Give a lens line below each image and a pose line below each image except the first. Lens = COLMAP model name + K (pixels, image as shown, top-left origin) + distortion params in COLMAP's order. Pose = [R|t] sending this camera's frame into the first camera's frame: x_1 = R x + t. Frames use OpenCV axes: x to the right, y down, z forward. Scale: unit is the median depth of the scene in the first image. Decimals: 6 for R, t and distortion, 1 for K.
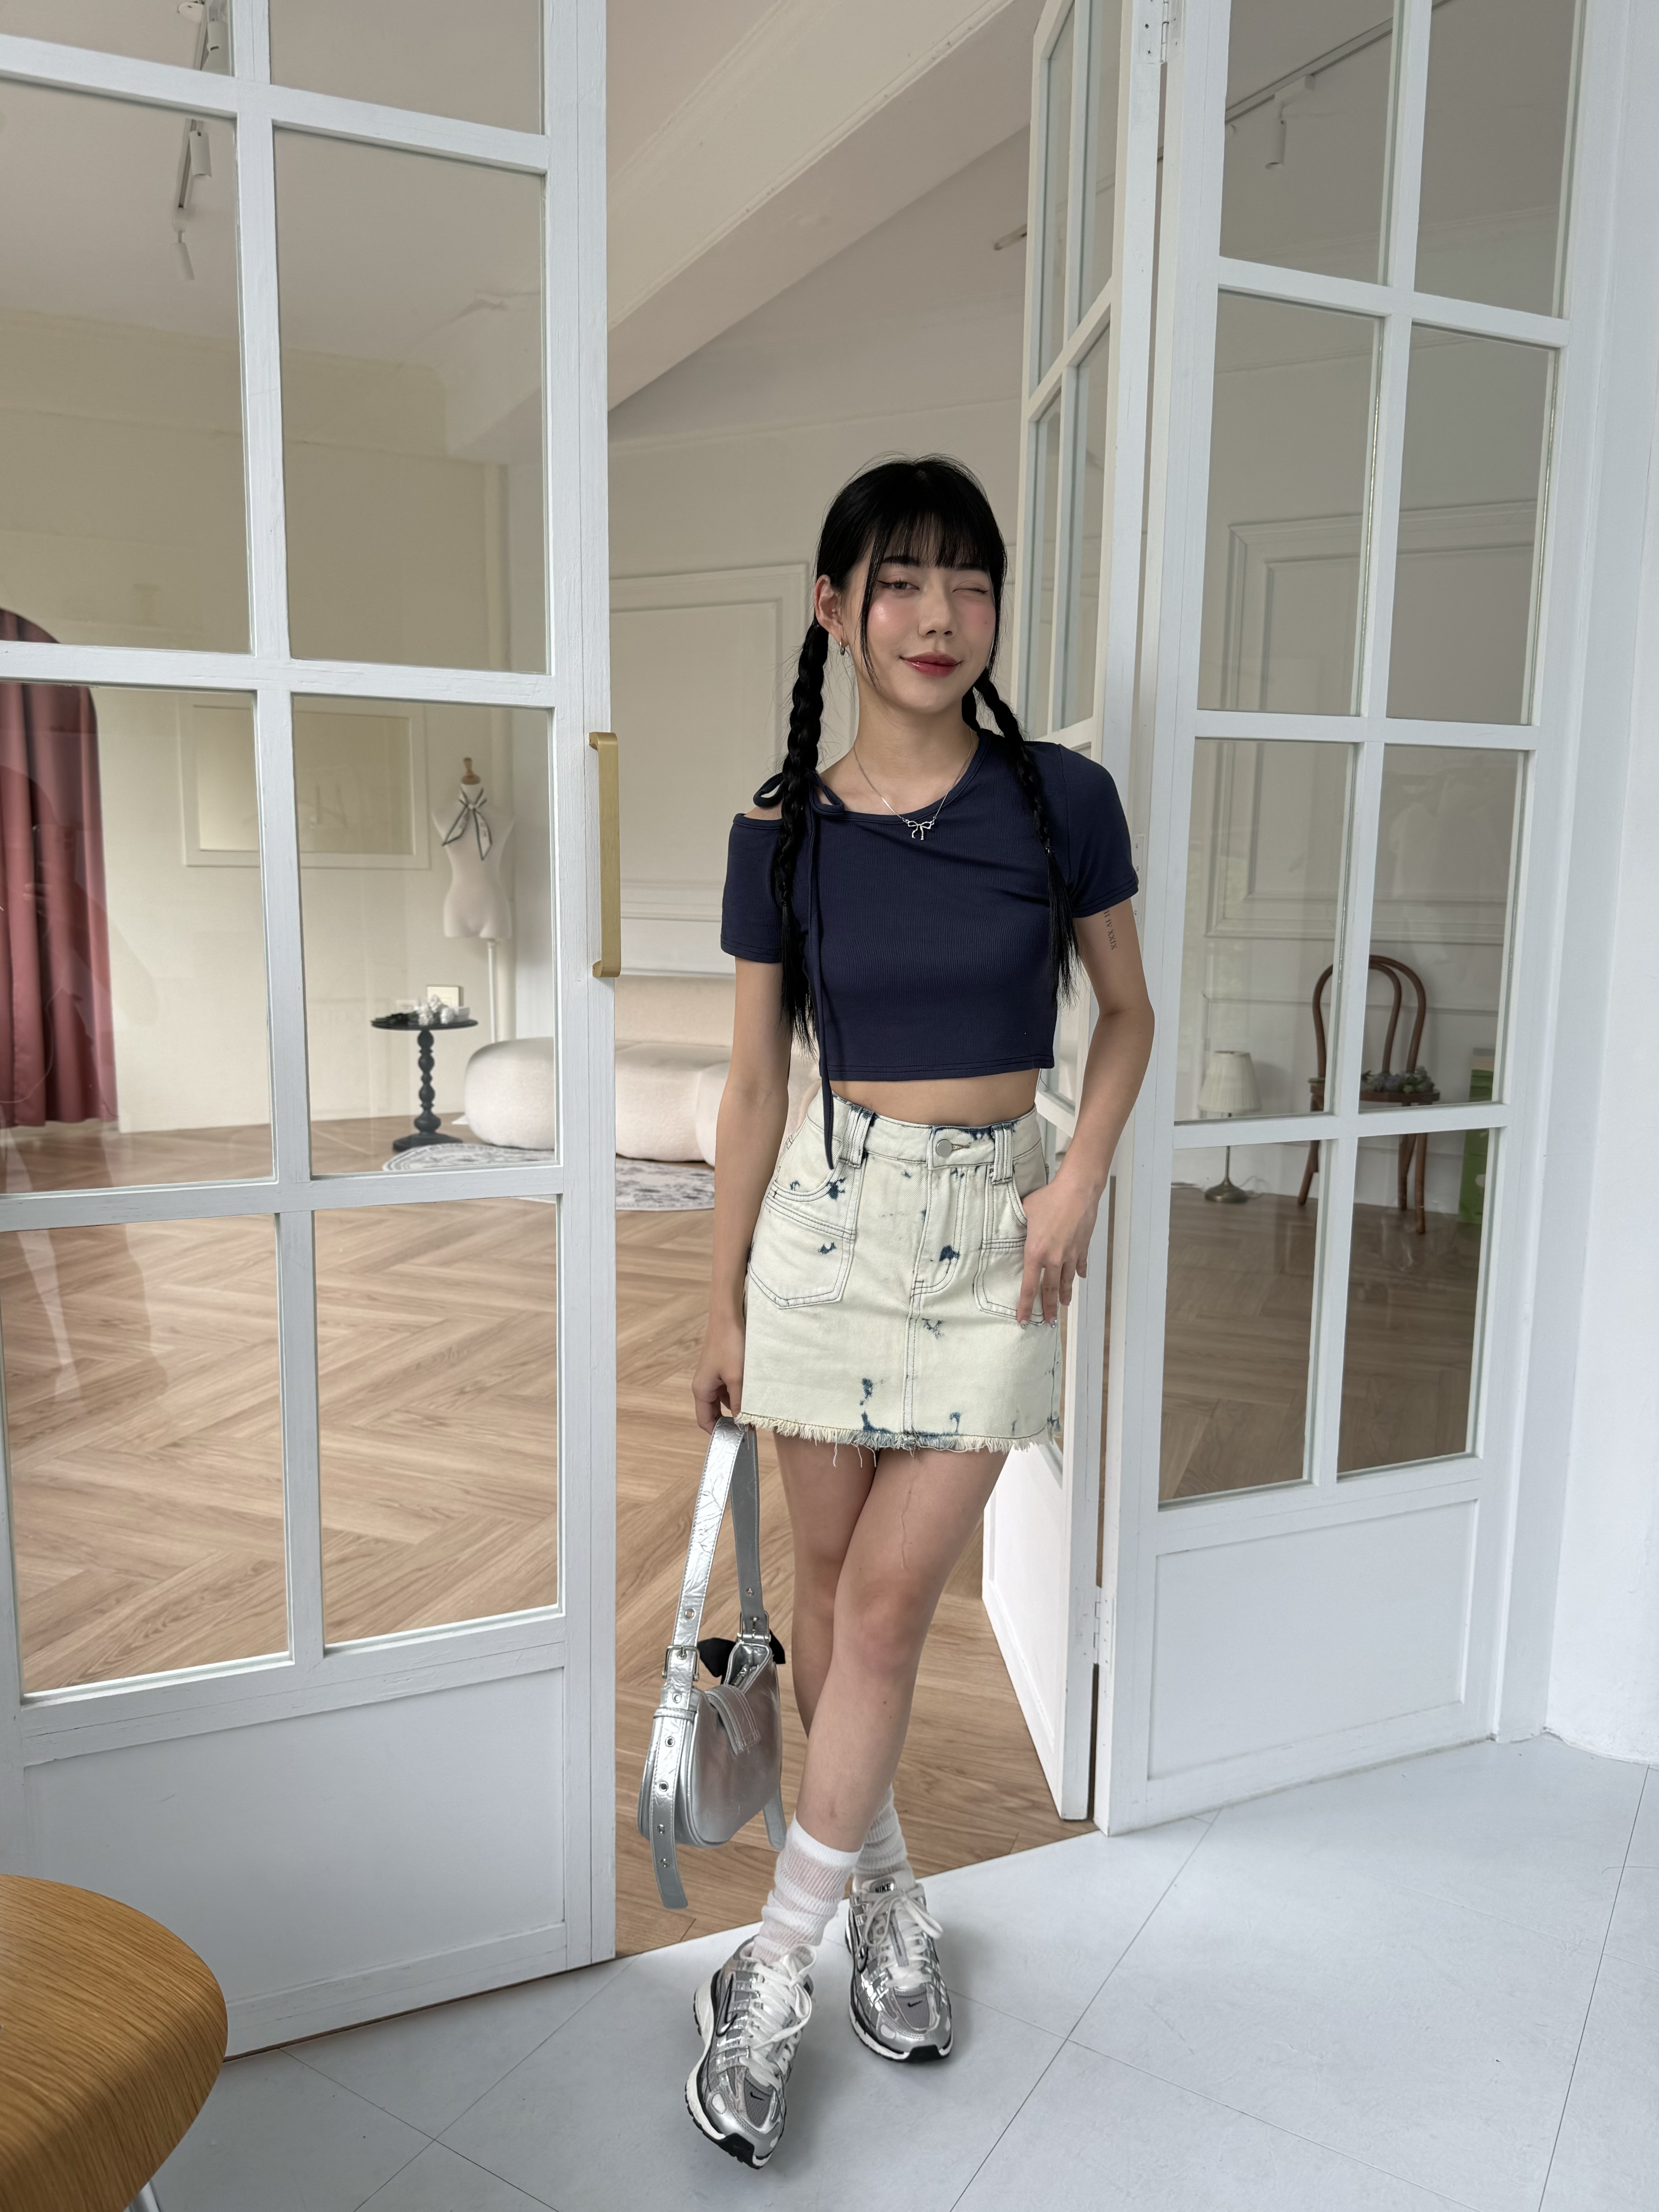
lens RADIAL K [[1631.6, 0, 942.3], [0, 1631.6, 1085.7], [0, 0, 1]] dist [0.063757, -0.066475]
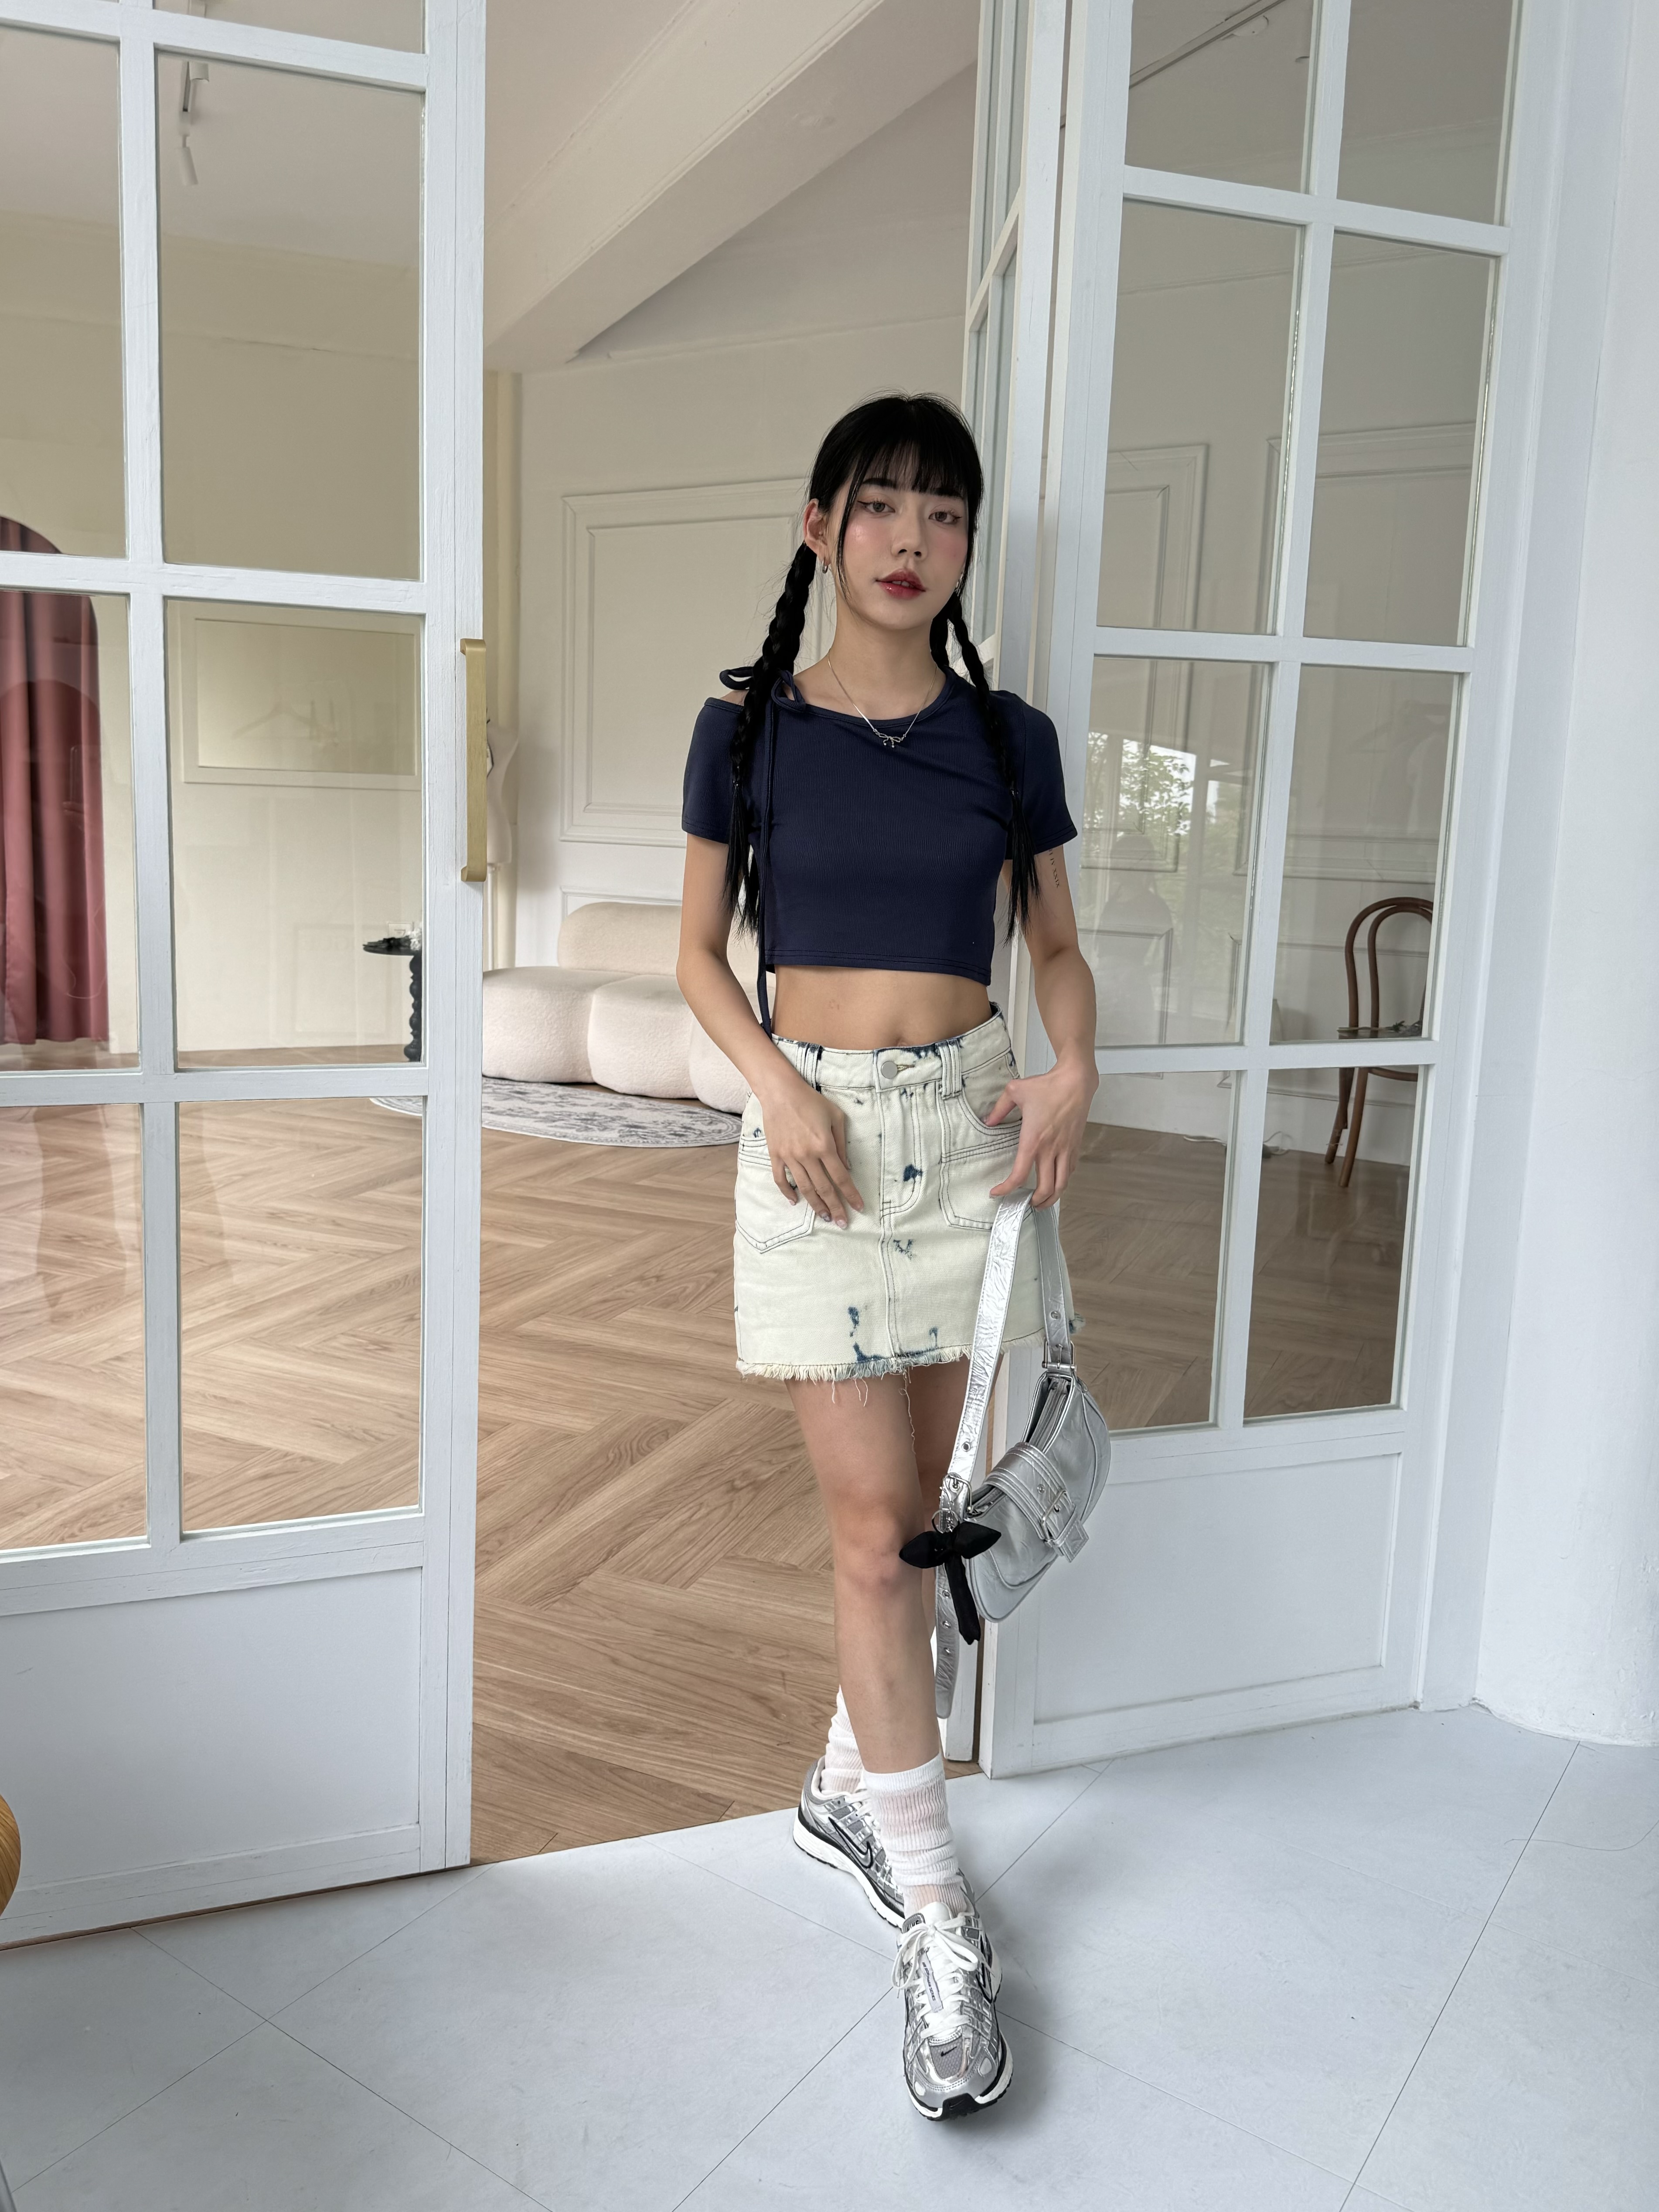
lens RADIAL K [[1757.7, 0, 890.6], [0, 1757.7, 1018.7], [0, 0, 1]] dist [0.057476, -0.059622]
pose [[0.997411, 0.025253, -0.067336, 0.091706], [-0.025909, 0.999625, -0.008888, 0.015464], [0.067086, 0.010610, 0.997691, -0.048146]]
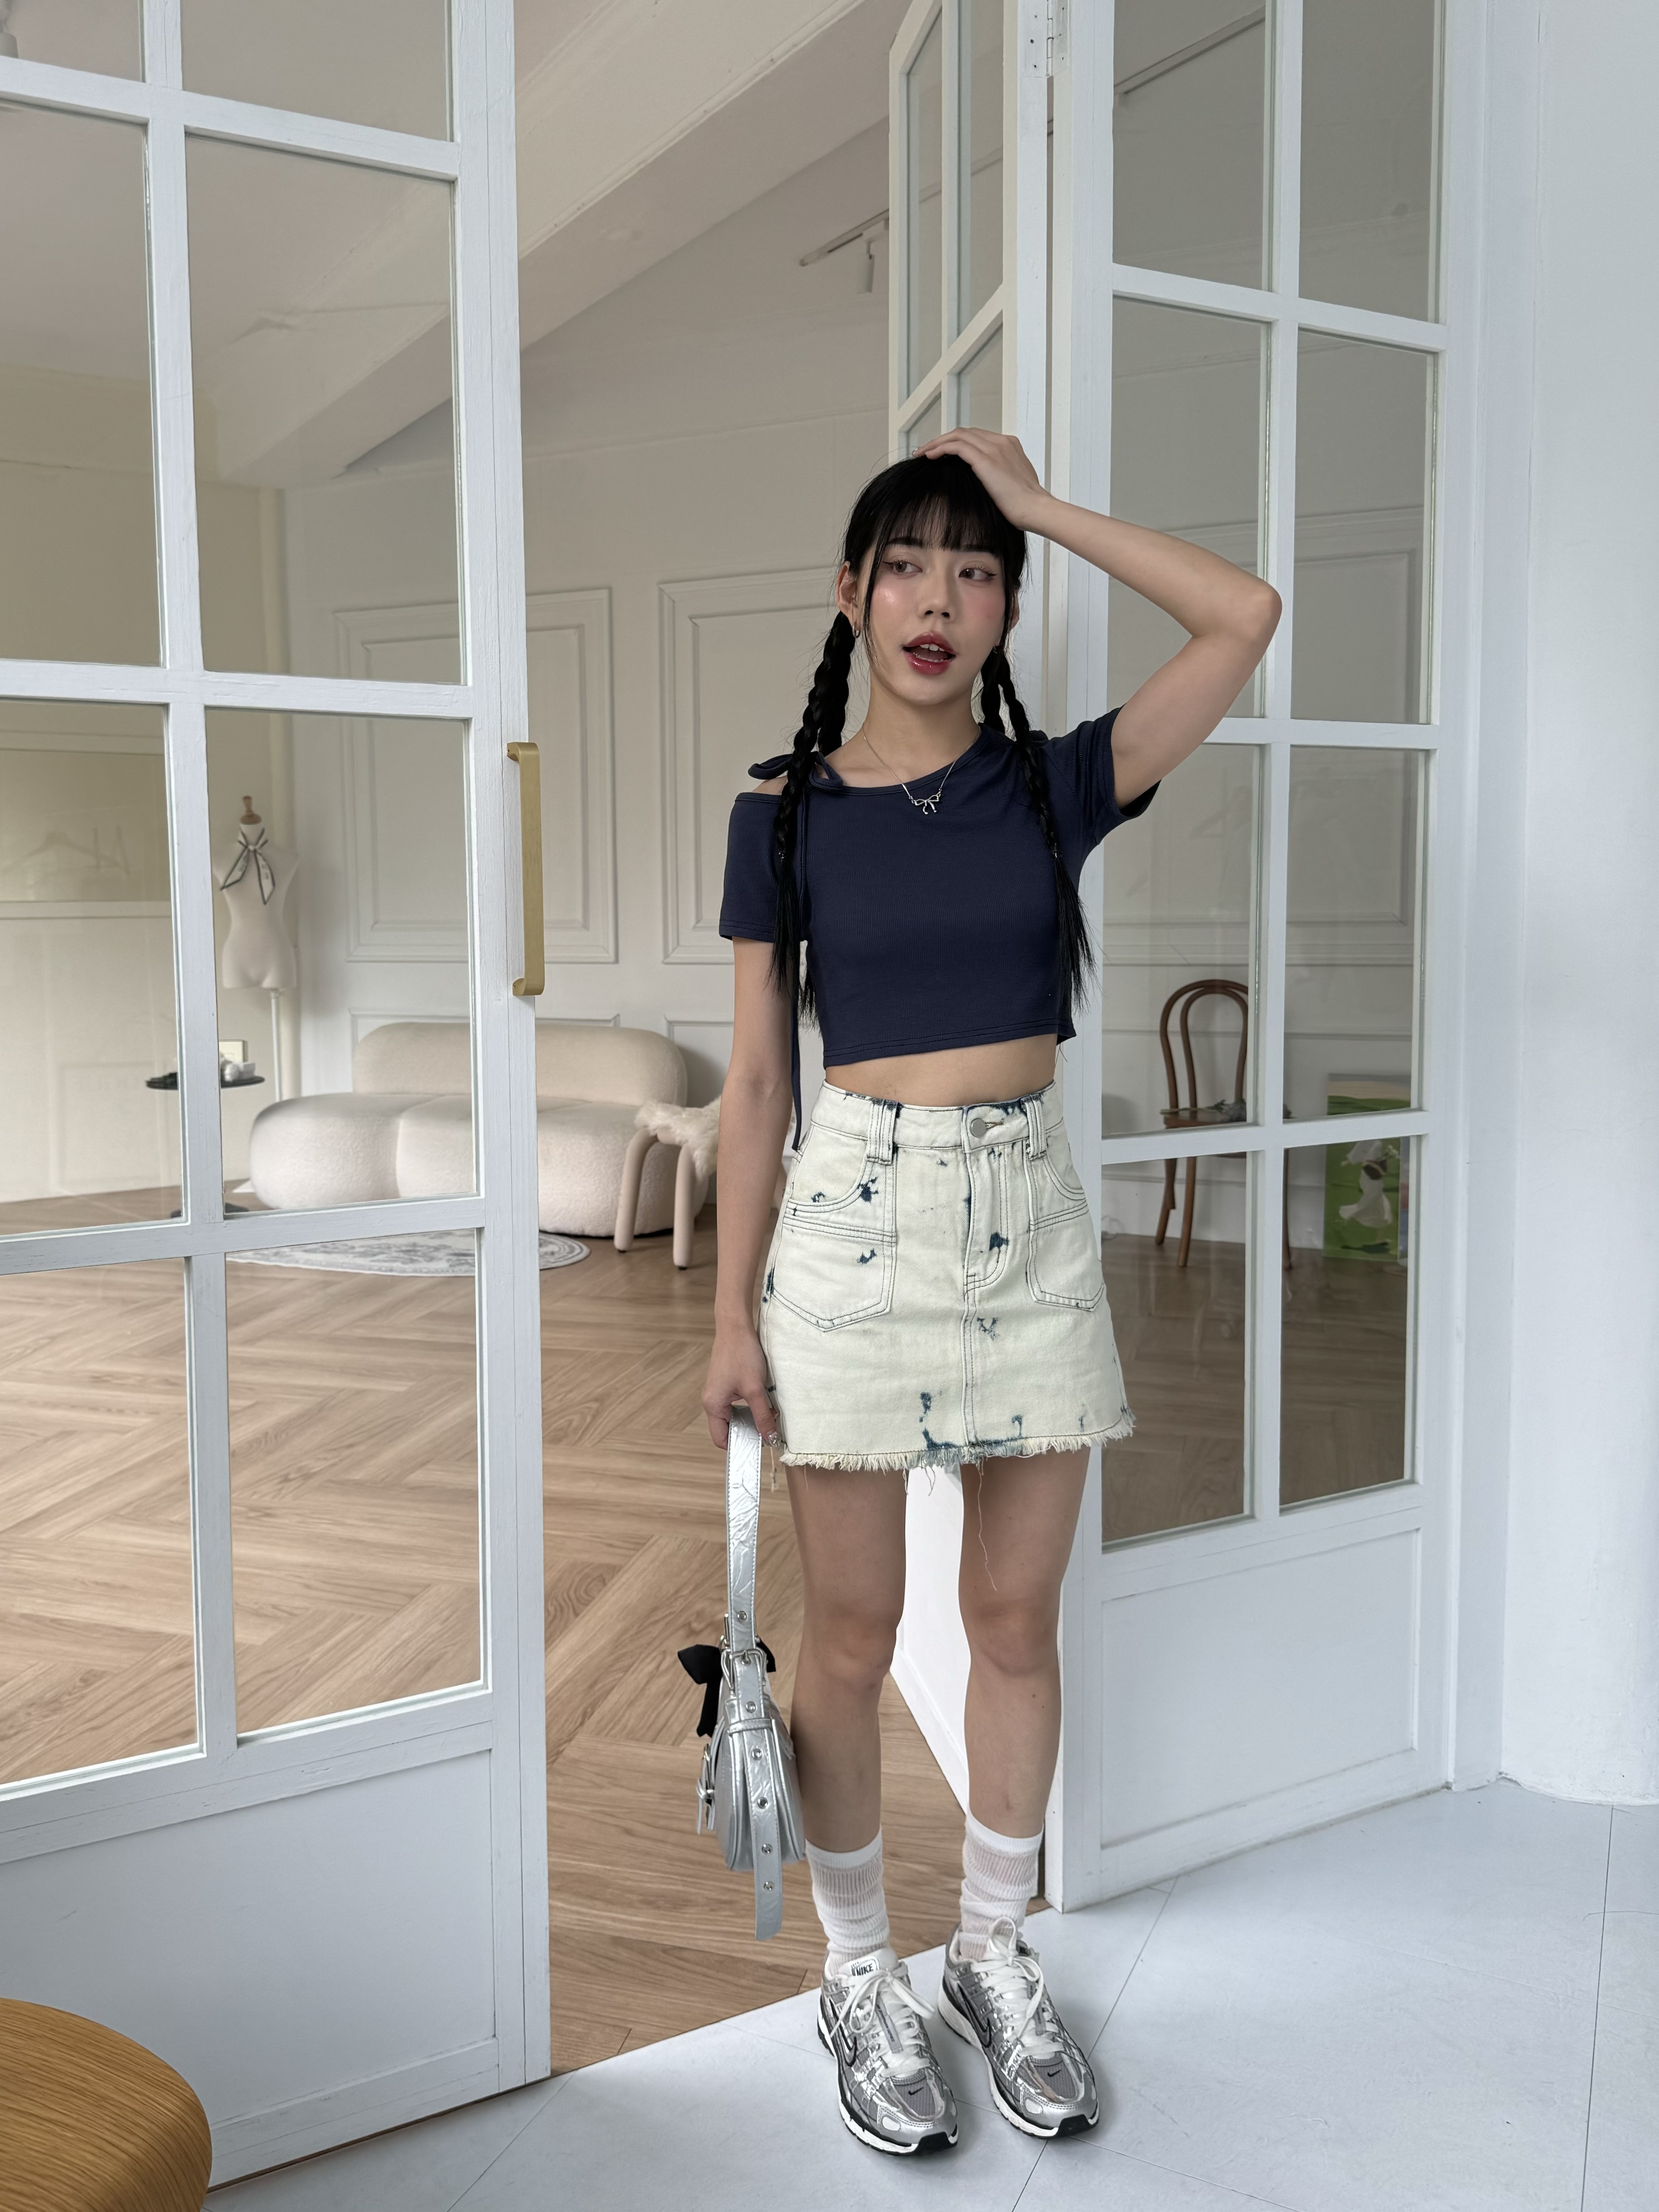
lens RADIAL K [[1757.6, 0, 836.6], [0, 1757.6, 1025.3], [0, 0, 1]] dist [0.057476, -0.059622]
pose [[0.997607, -0.030413, 0.062097, -0.066187], [0.034432, 0.997310, -0.064710, 0.015618], [-0.059962, 0.066693, 0.995970, -0.018714]]
